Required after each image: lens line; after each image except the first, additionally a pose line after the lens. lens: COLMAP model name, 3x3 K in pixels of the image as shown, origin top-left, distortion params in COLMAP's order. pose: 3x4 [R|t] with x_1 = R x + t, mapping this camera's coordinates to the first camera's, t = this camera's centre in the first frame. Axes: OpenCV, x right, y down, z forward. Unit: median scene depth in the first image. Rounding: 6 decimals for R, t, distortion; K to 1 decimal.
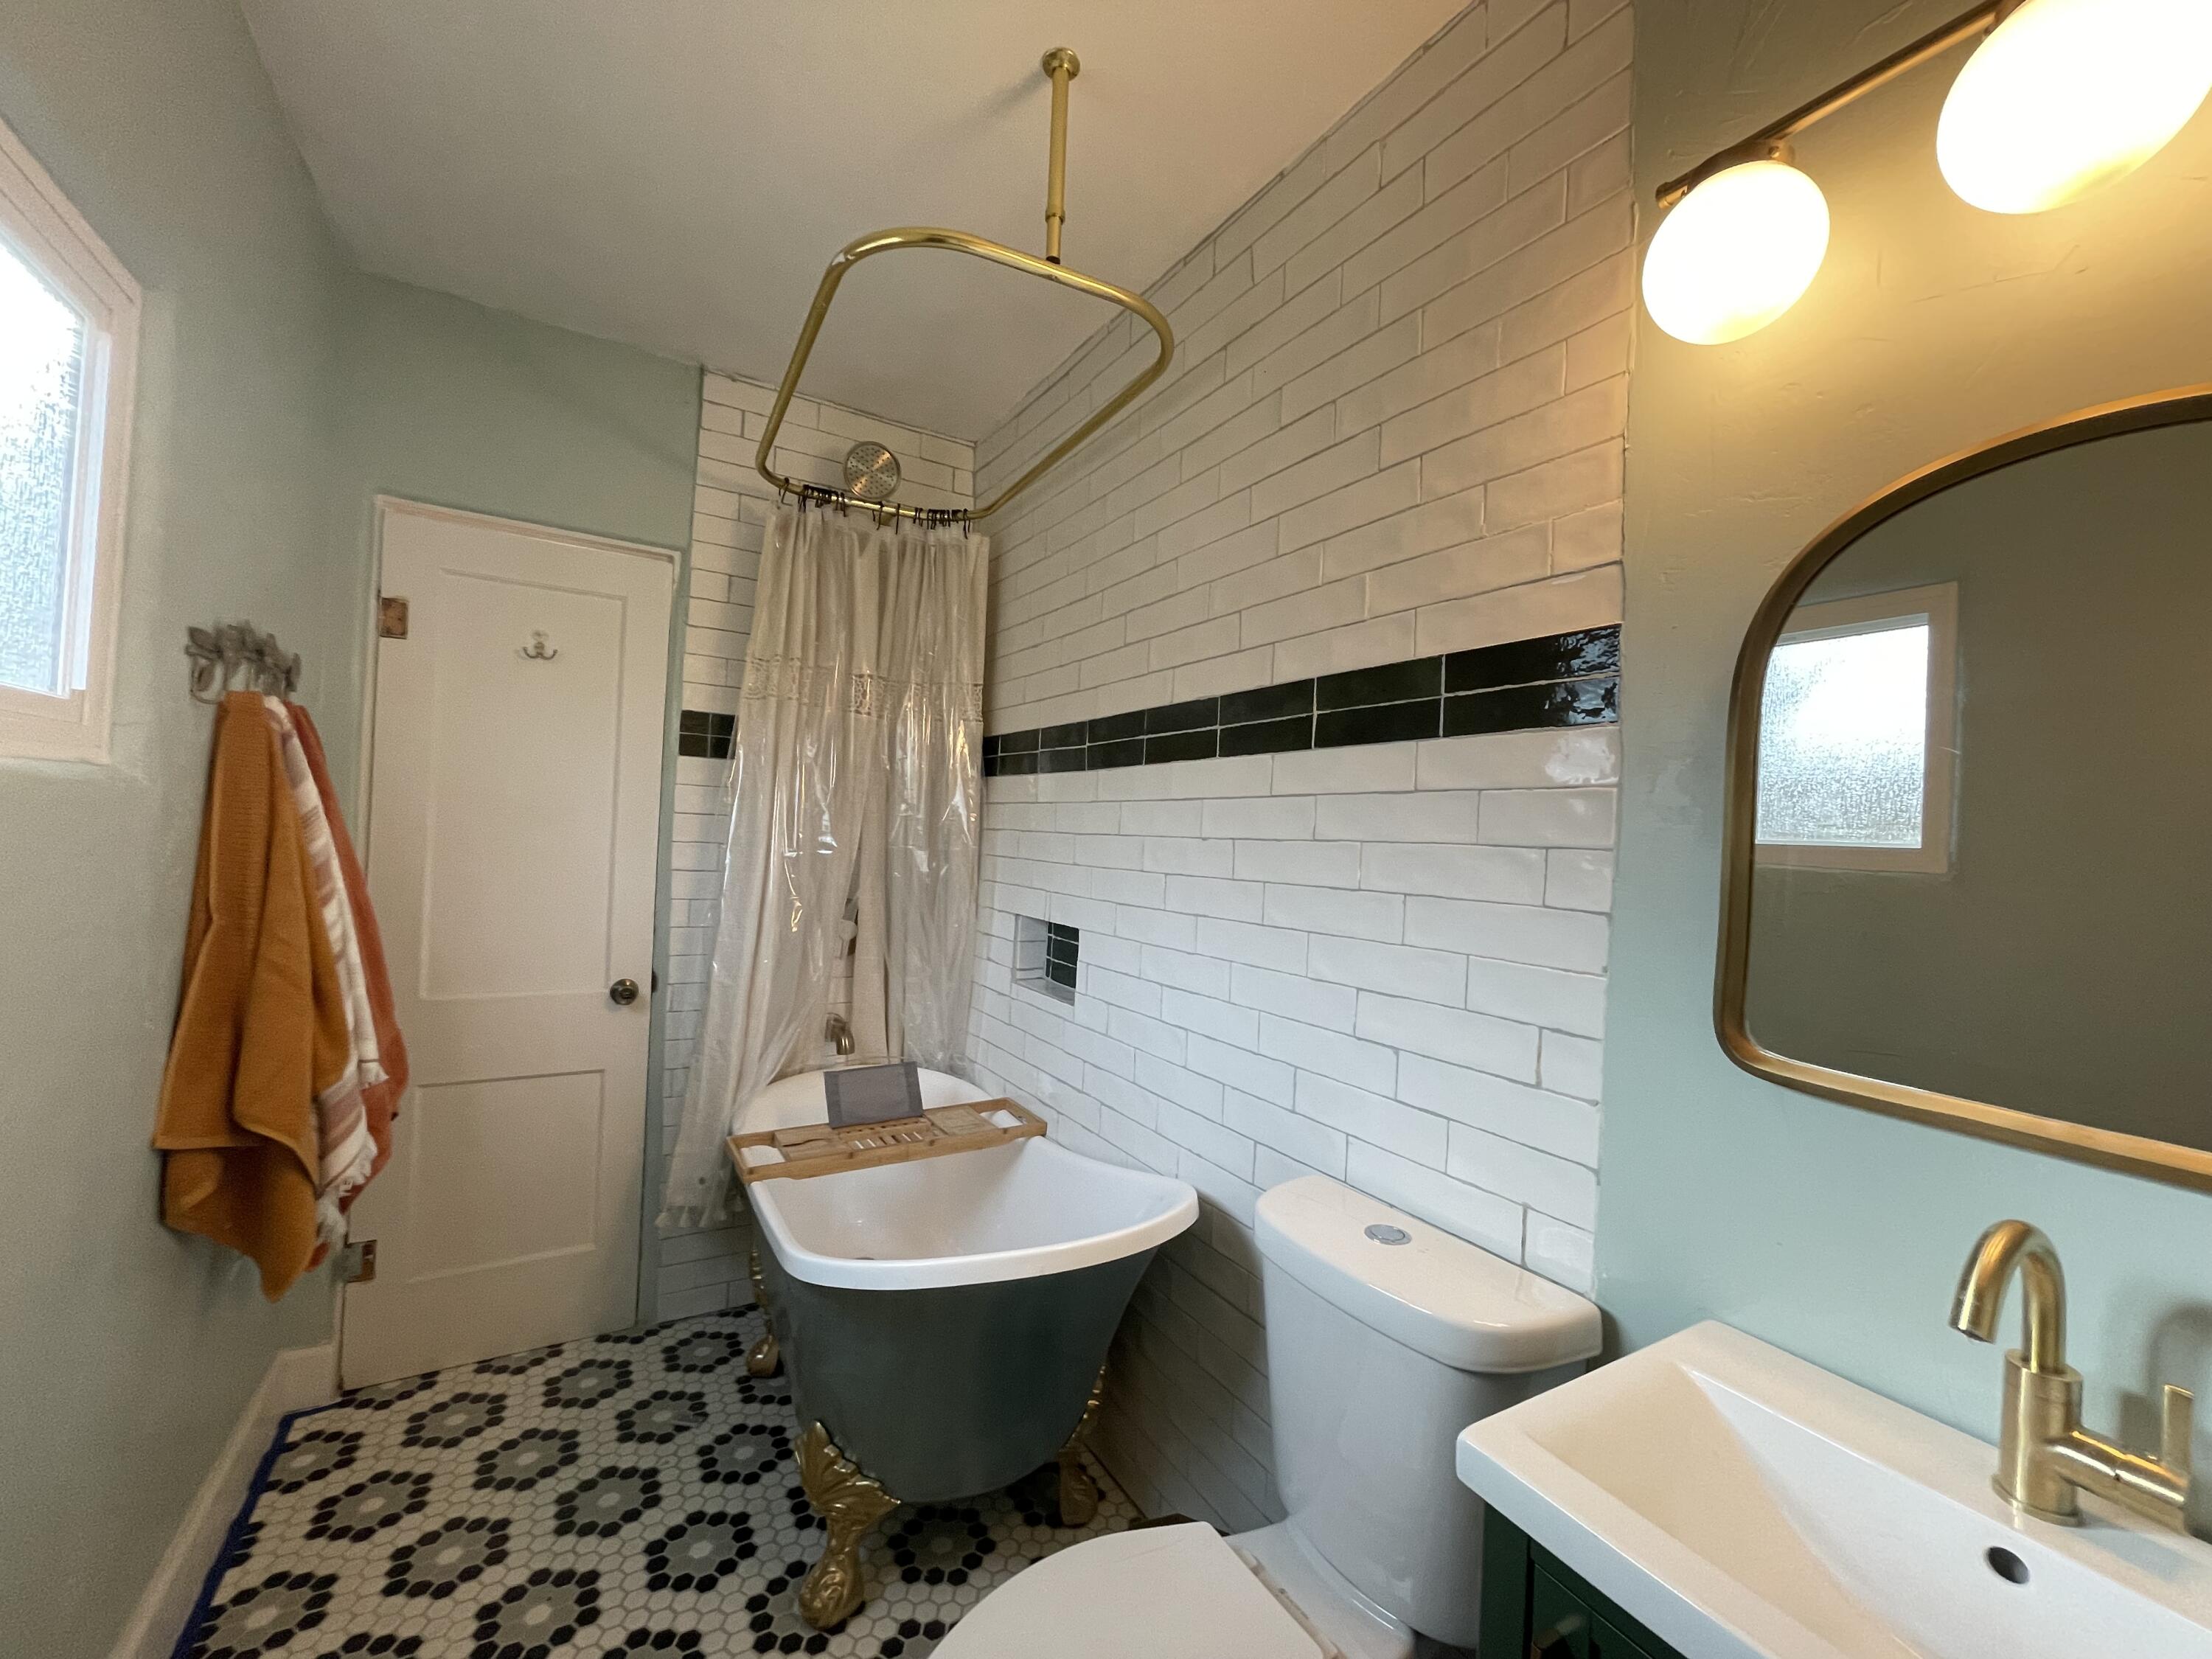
lens RADIAL K [[903.0, 0, 1110.1], [0, 903.0, 822.5], [0, 0, 1]] dist [-0.004940, -0.000558]
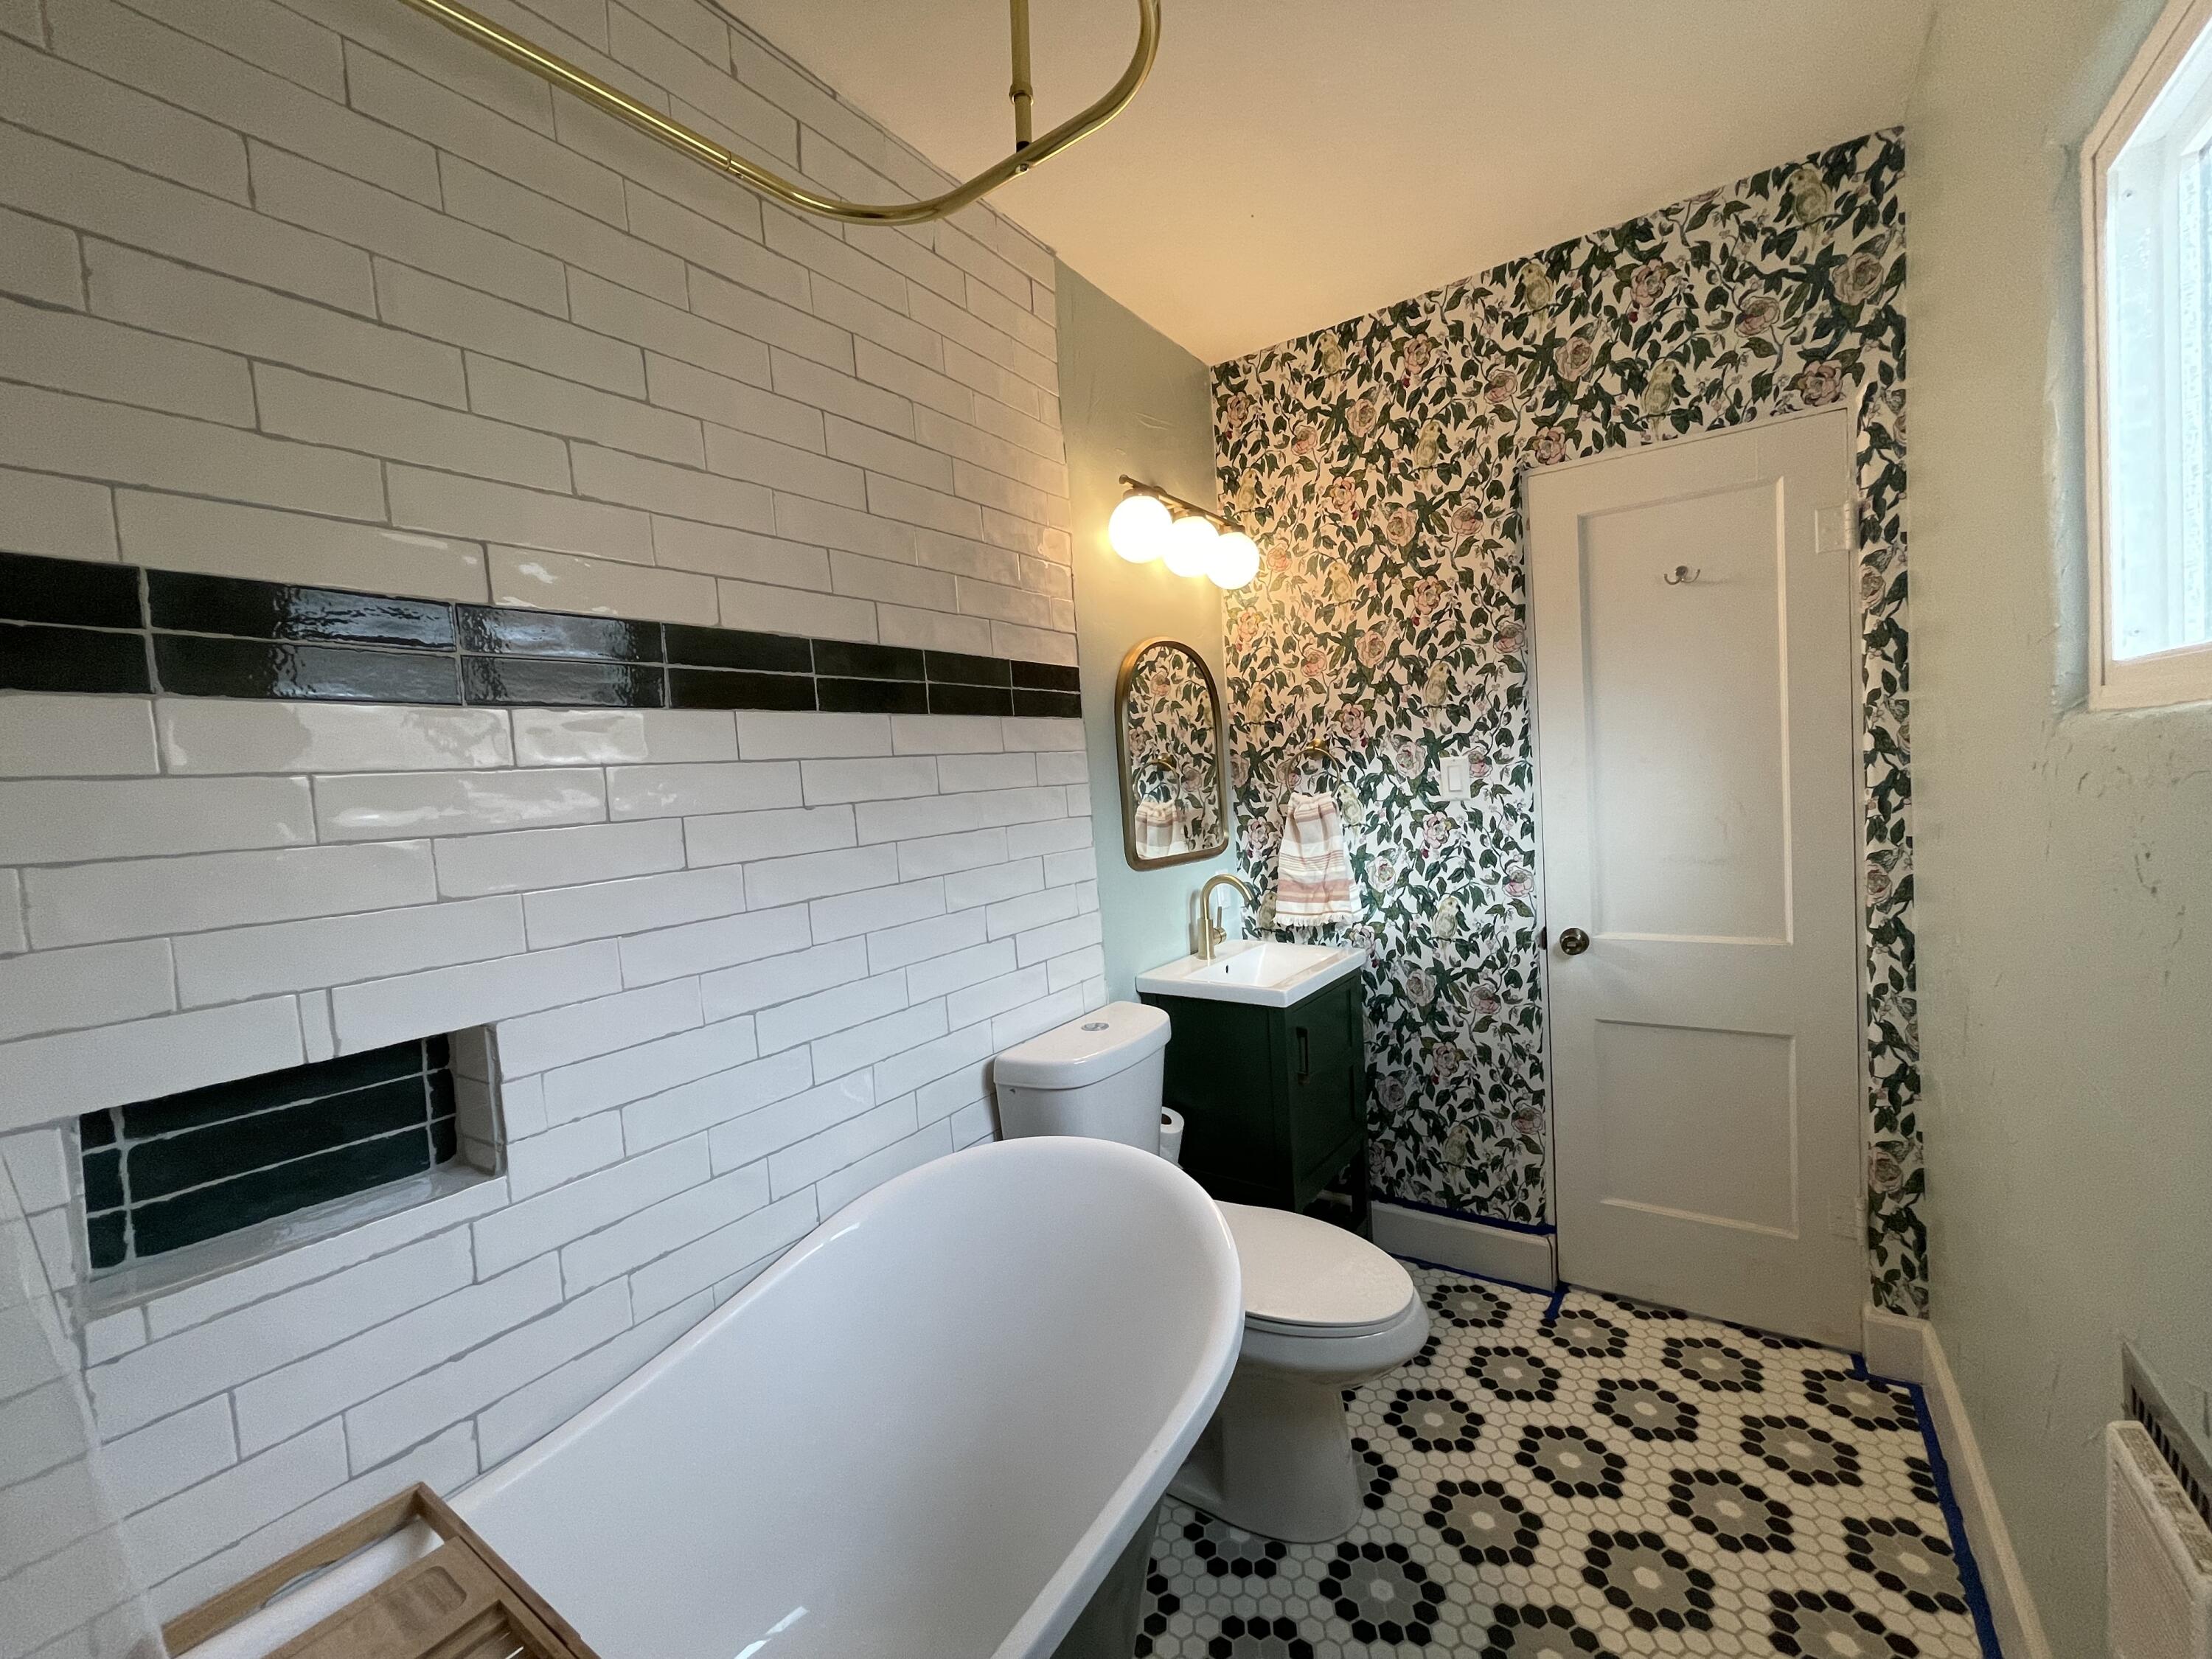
lens RADIAL K [[903.0, 0, 1115.7], [0, 903.0, 832.8], [0, 0, 1]] dist [-0.004940, -0.000558]
pose [[-0.430112, -0.069866, 0.900068, -1.031573], [0.033062, 0.995113, 0.093043, -0.036244], [-0.902170, 0.069777, -0.425701, 1.469540]]
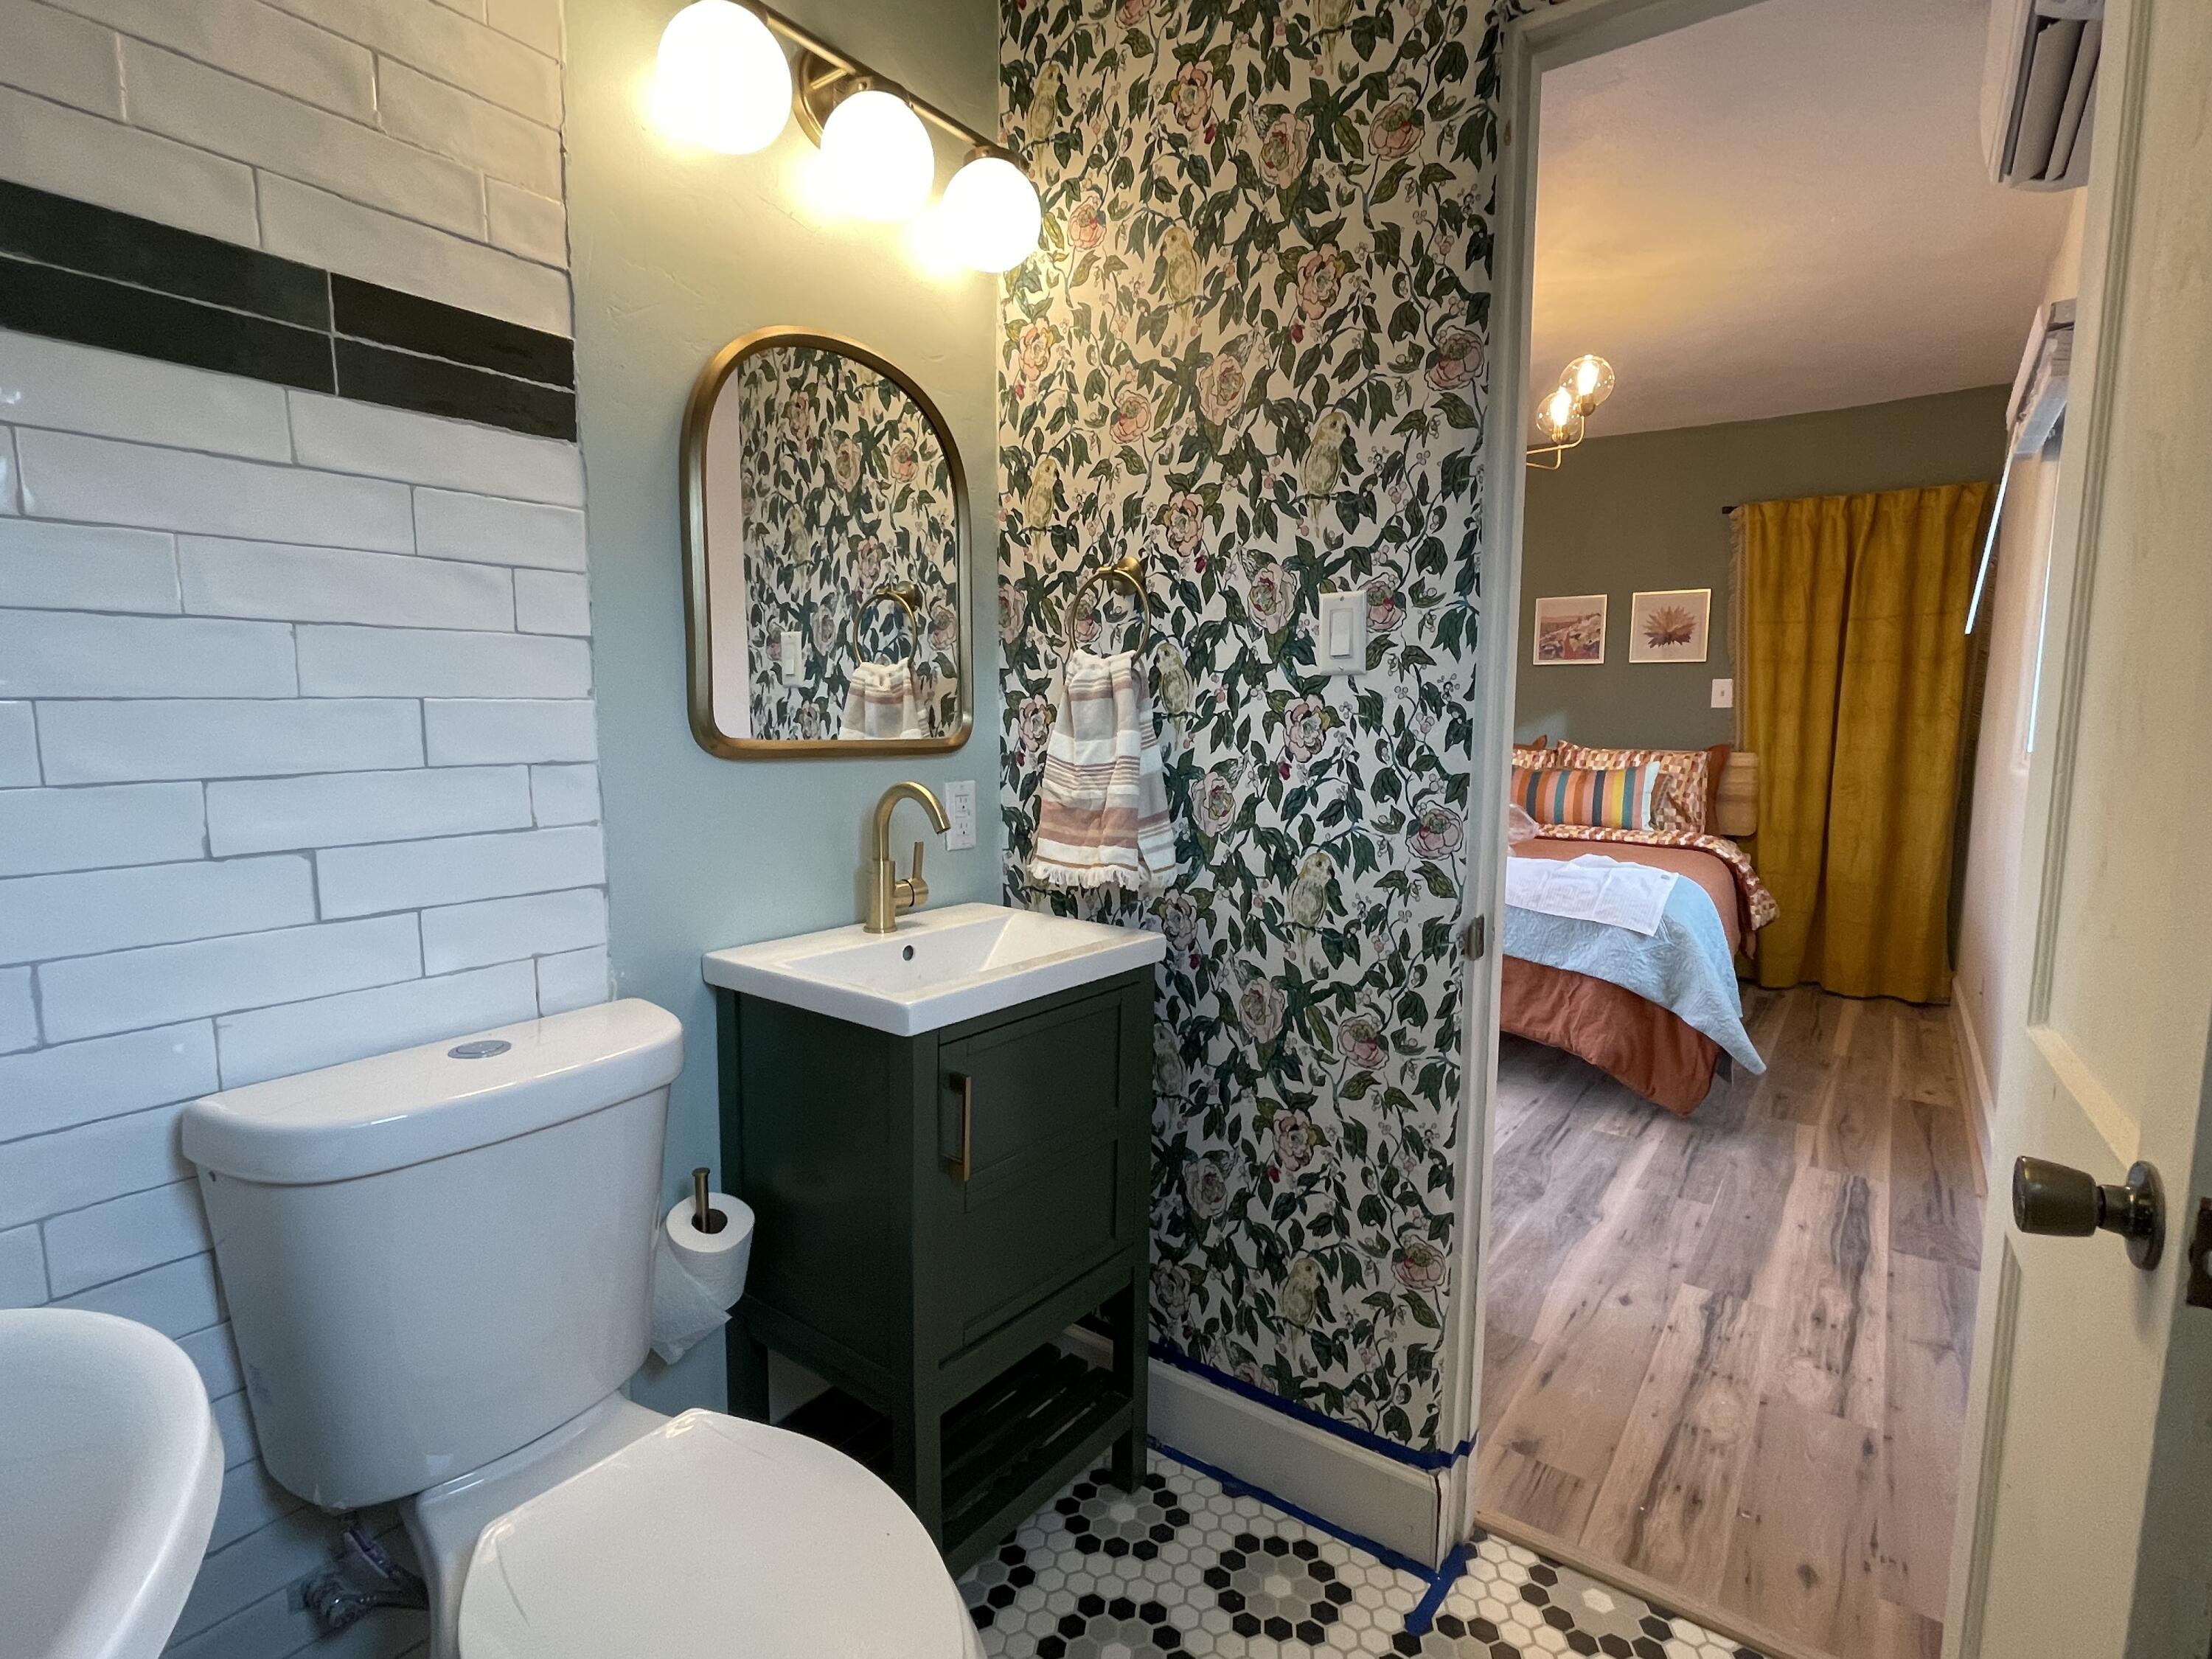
lens RADIAL K [[1106.6, 0, 1114.1], [0, 1106.6, 832.1], [0, 0, 1]] dist [-0.003870, -0.002162]
pose [[-0.407858, -0.147905, 0.900986, -0.694579], [-0.036190, 0.988636, 0.145911, 0.093885], [-0.912328, 0.026904, -0.408576, 0.795367]]
